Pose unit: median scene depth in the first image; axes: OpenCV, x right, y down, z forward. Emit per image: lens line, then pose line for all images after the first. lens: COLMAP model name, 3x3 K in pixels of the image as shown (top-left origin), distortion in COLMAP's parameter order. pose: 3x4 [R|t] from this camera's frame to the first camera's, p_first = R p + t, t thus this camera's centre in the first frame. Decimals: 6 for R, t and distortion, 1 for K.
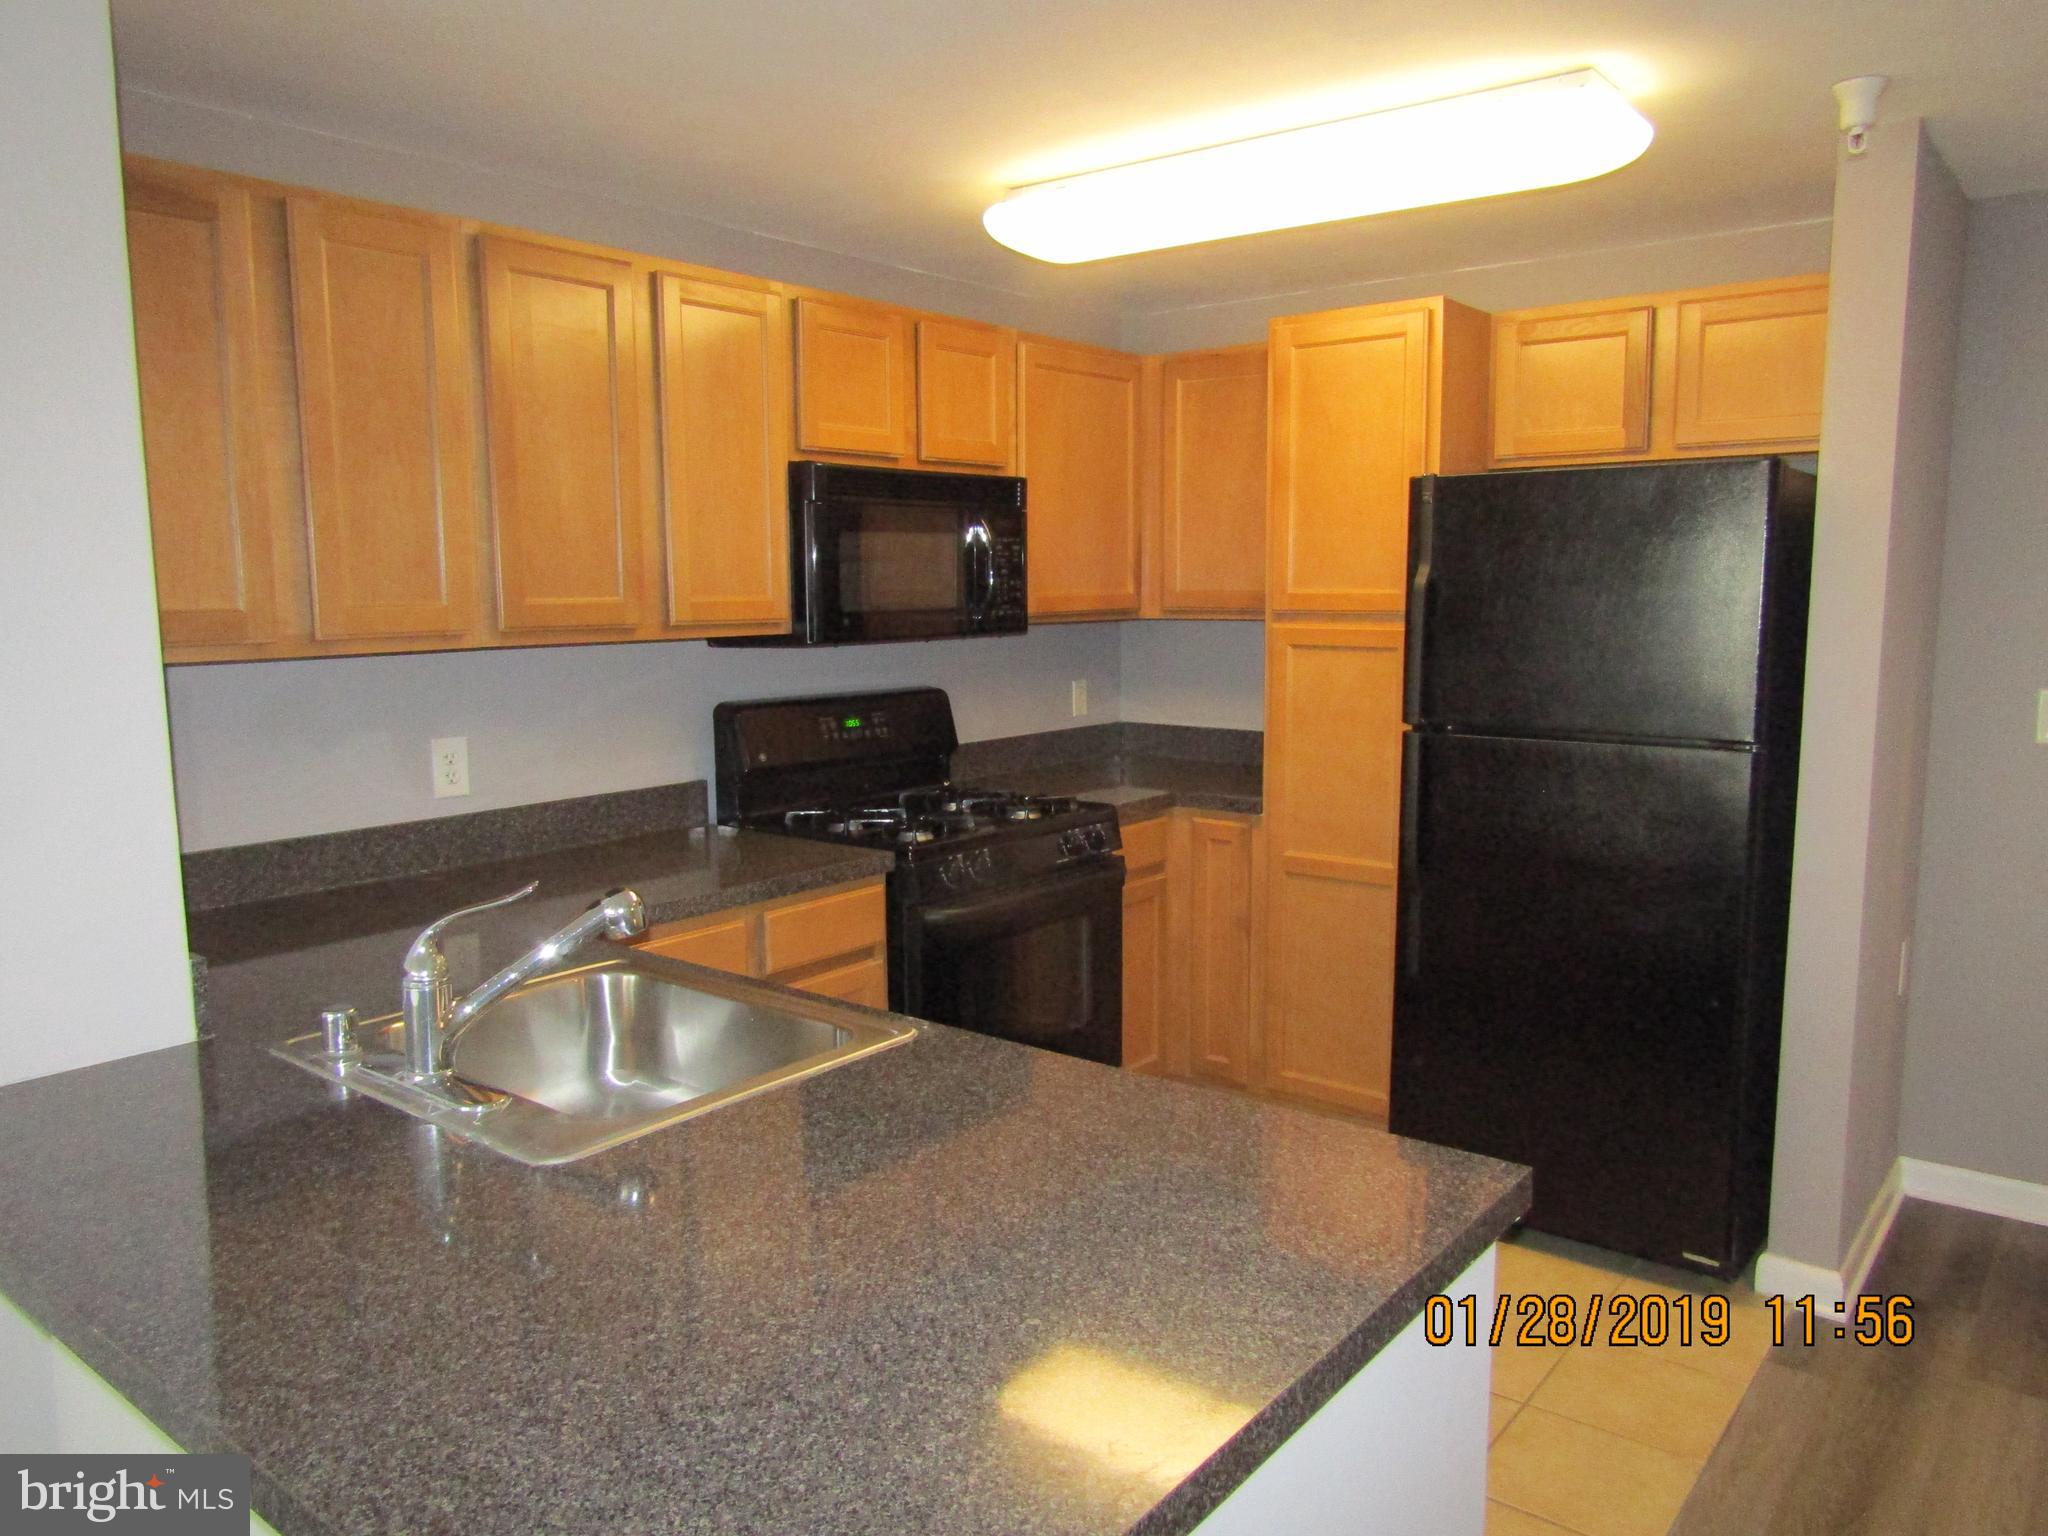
lens RADIAL K [[1455.5, 0, 1025.9], [0, 1455.5, 764.9], [0, 0, 1]] dist [-0.011989, 0.004731]
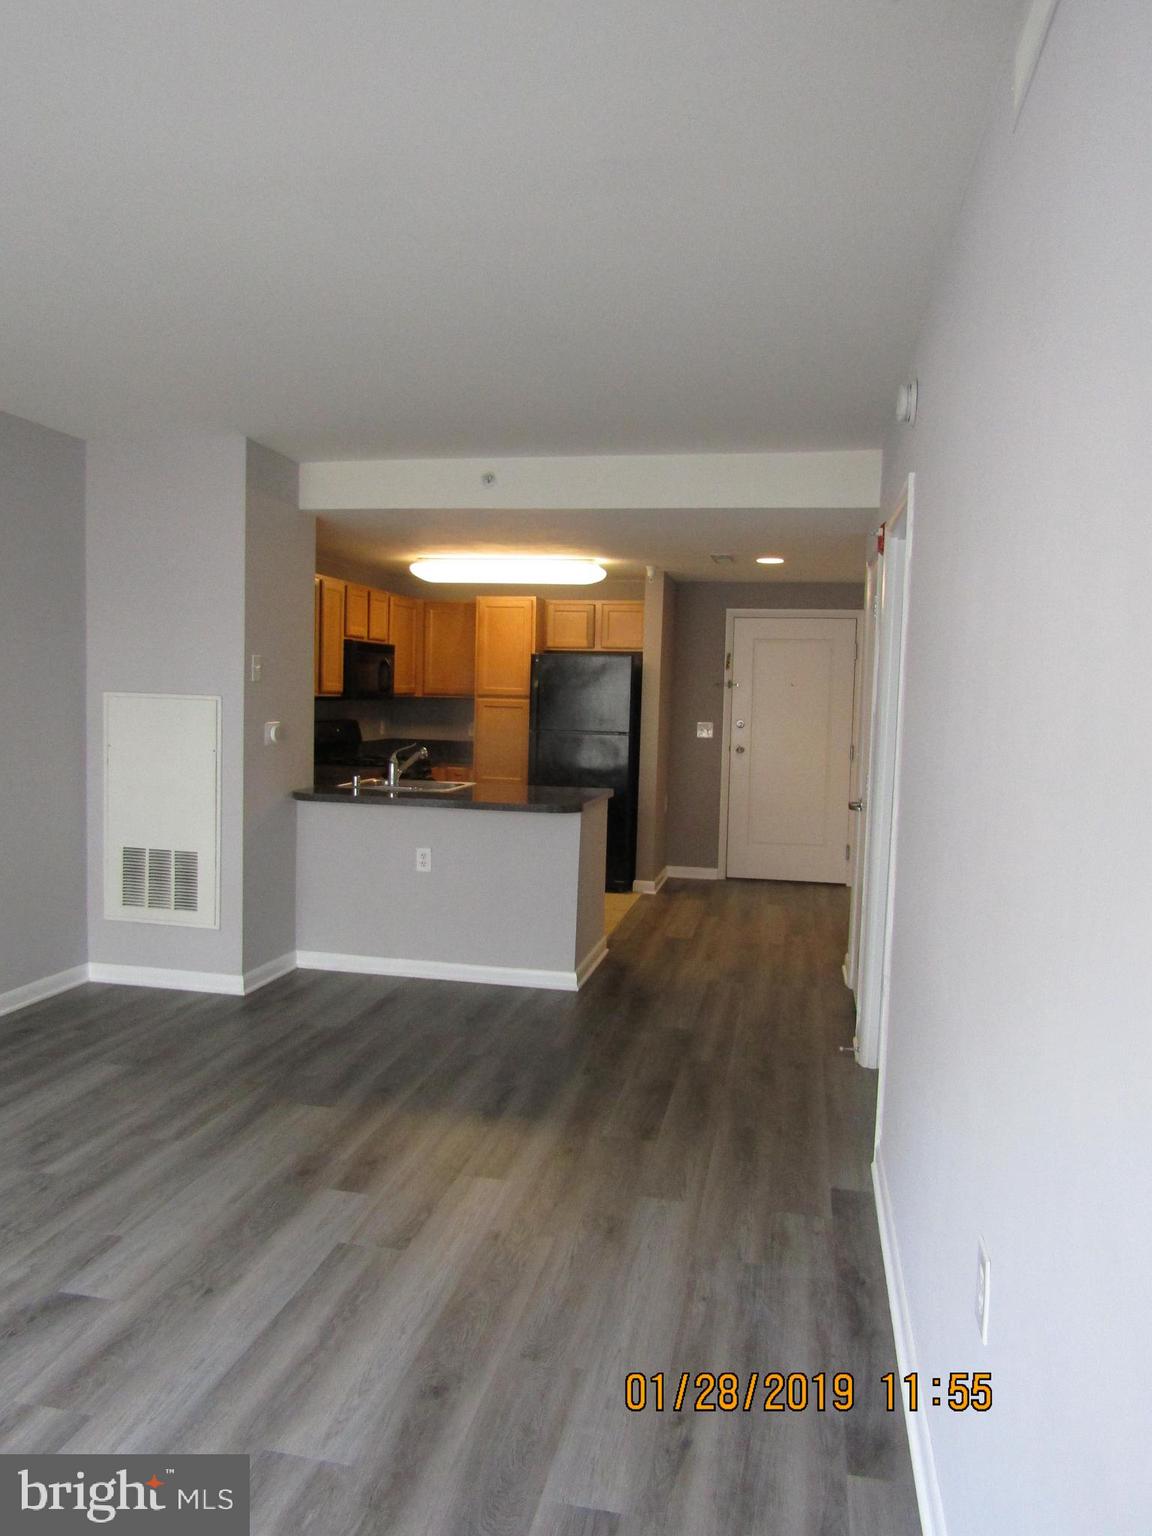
lens RADIAL K [[1091.6, 0, 576.0], [0, 1091.6, 768.0], [0, 0, 1]] dist [-0.011989, 0.004731]
pose [[0.891741, -0.001553, 0.452544, -0.703884], [0.025295, 0.998602, -0.046415, 0.162046], [-0.451839, 0.052837, 0.890533, -1.126621]]
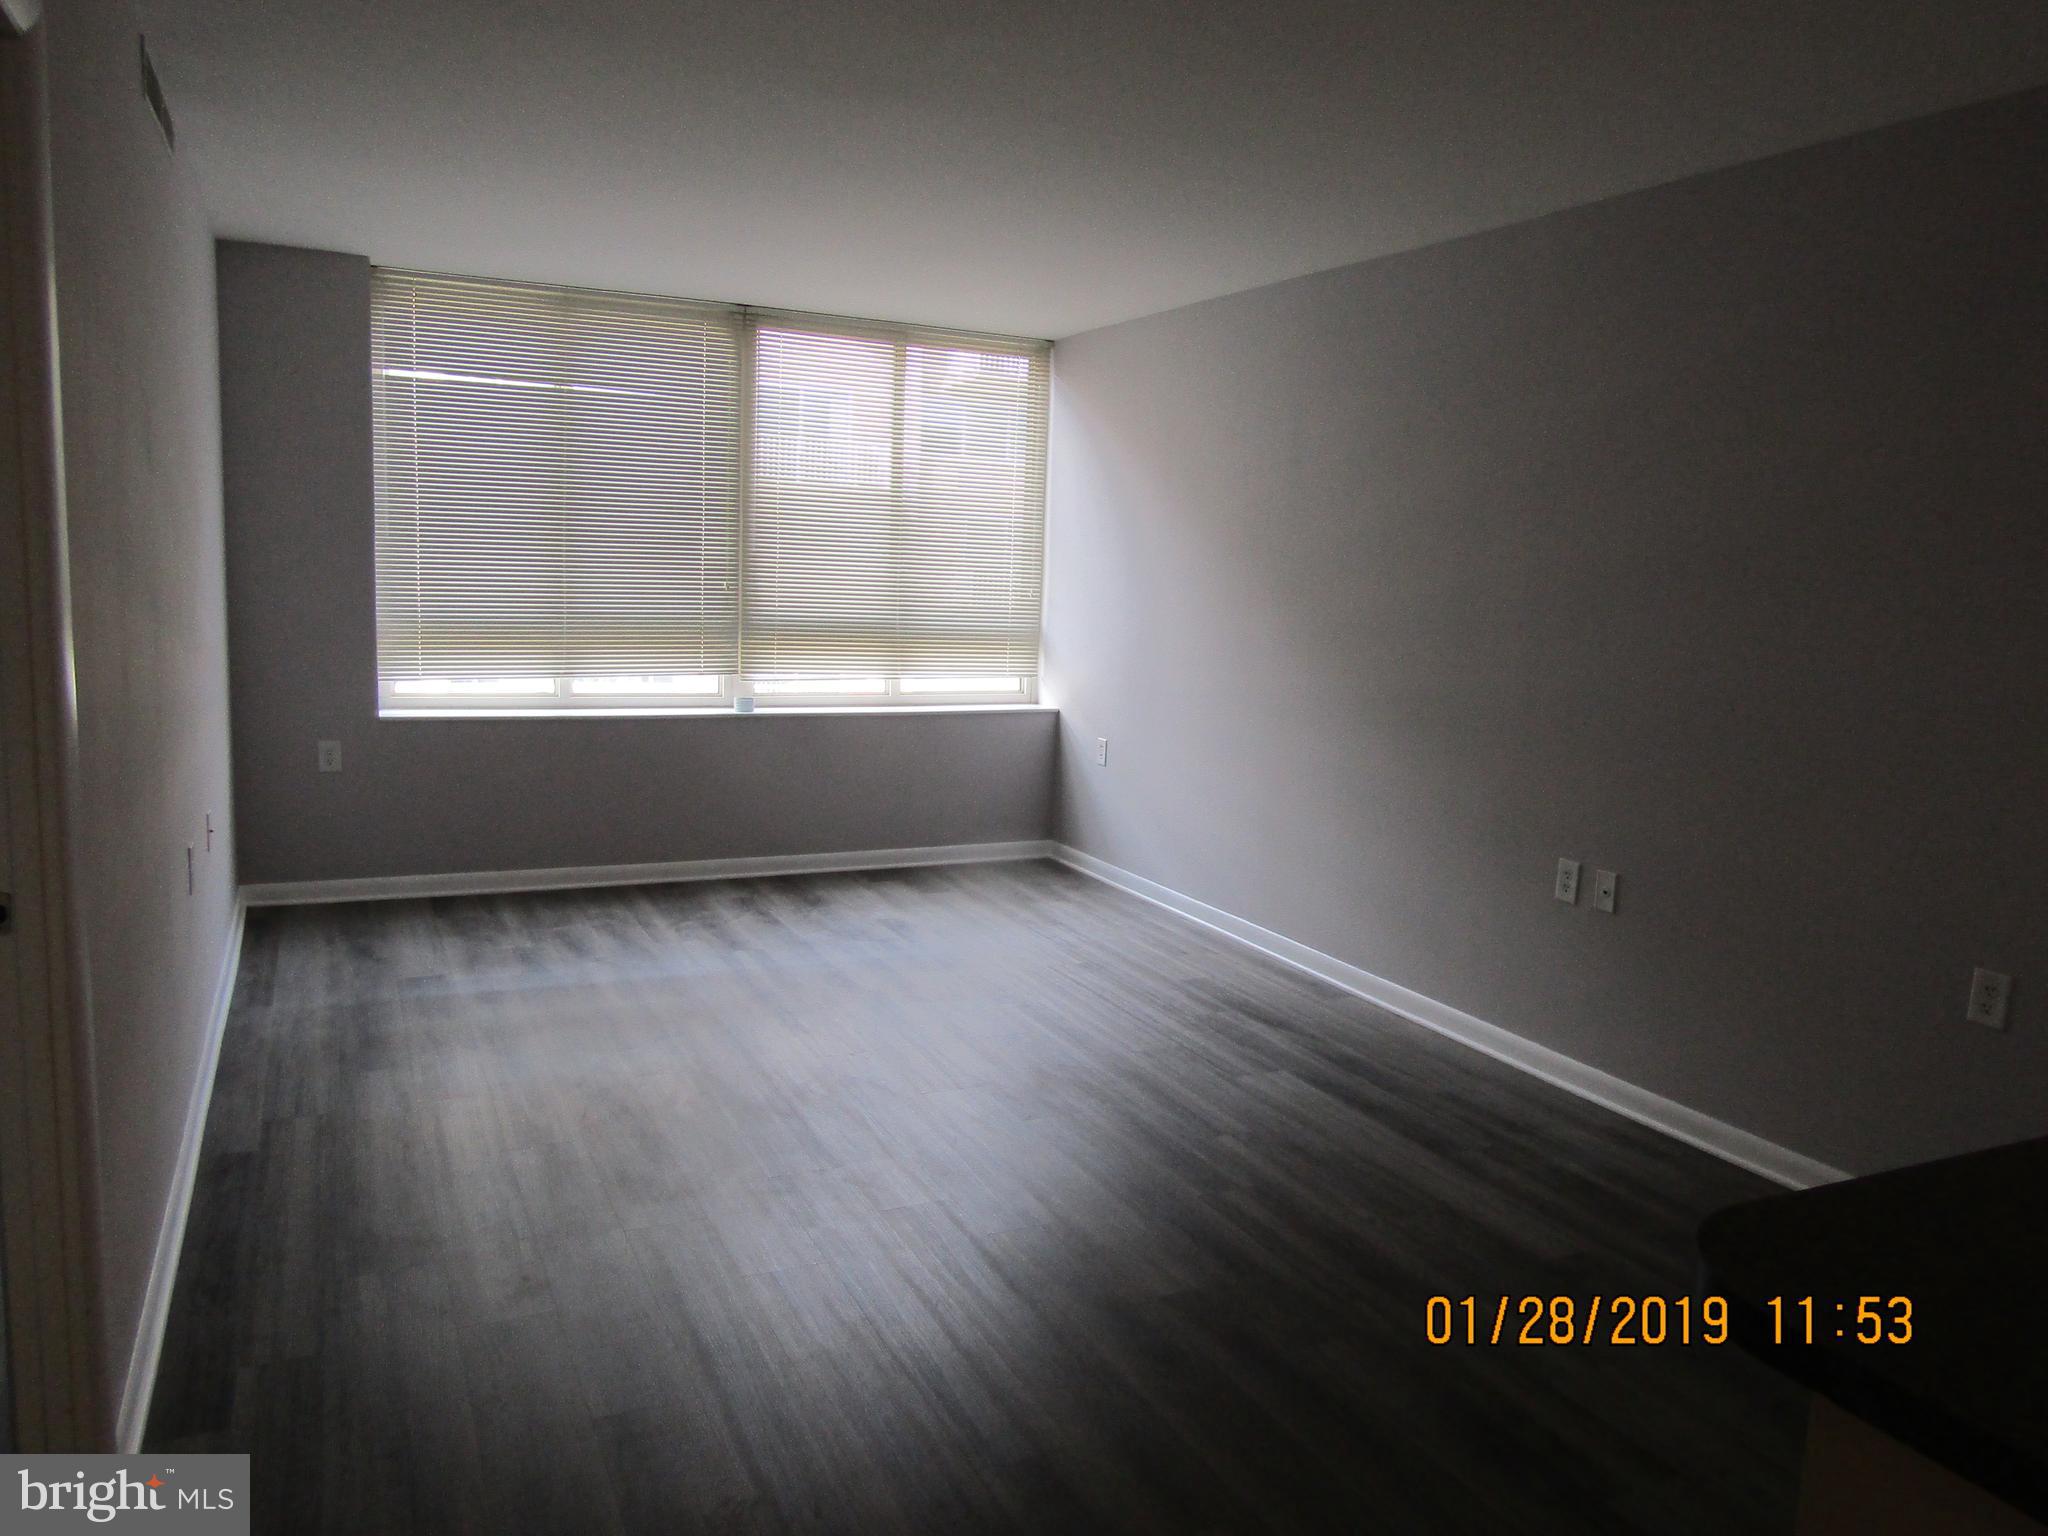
lens RADIAL K [[1455.5, 0, 1025.9], [0, 1455.5, 764.9], [0, 0, 1]] dist [-0.011989, 0.004731]
pose [[-0.434346, 0.112856, -0.893648, 0.329432], [-0.152495, 0.968585, 0.196437, -0.015375], [0.887744, 0.221598, -0.403491, 0.169976]]
